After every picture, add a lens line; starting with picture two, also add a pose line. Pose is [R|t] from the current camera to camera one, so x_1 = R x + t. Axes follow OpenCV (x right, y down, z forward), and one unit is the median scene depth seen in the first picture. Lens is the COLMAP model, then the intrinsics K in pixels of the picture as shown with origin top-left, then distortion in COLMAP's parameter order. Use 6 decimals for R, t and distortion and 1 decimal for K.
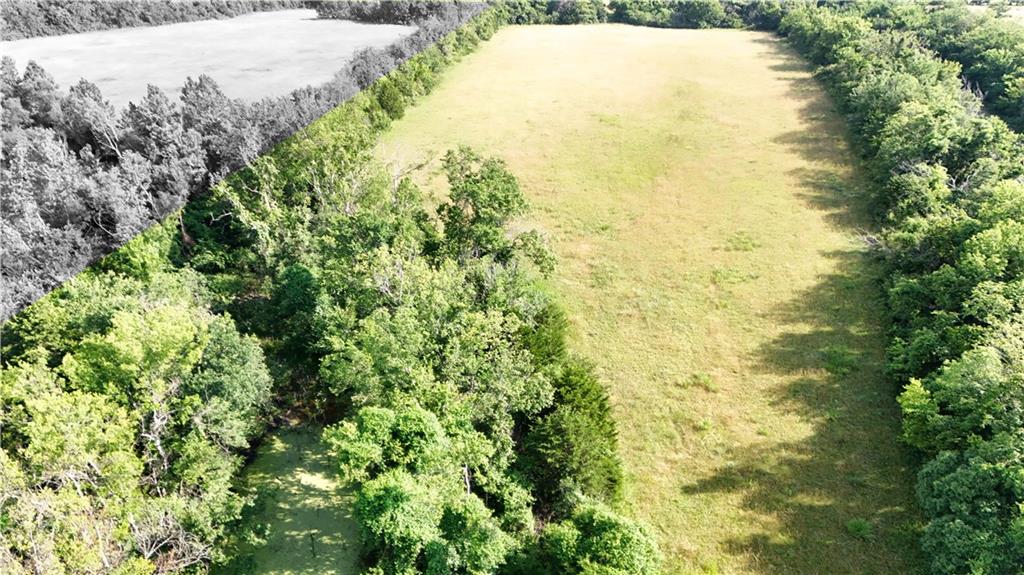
lens RADIAL K [[744.8, 0, 512.3], [0, 744.8, 285.7], [0, 0, 1]] dist [0.094101, -0.087789]
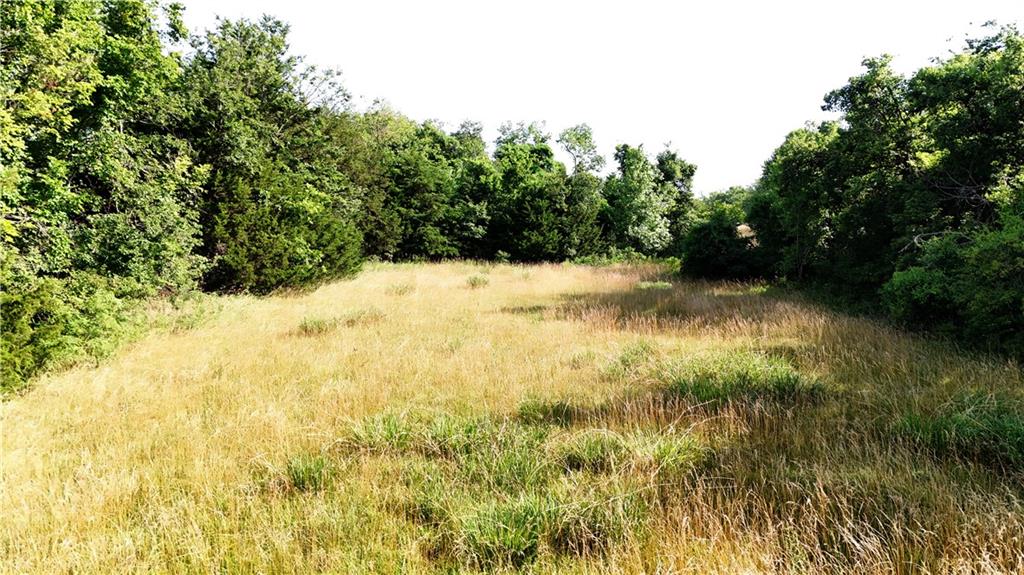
lens RADIAL K [[744.8, 0, 512.3], [0, 744.8, 285.7], [0, 0, 1]] dist [0.094101, -0.087789]
pose [[0.993595, 0.001511, 0.112987, -0.314430], [0.036751, 0.941226, -0.335772, 0.851483], [-0.106854, 0.337774, 0.935142, -0.444567]]
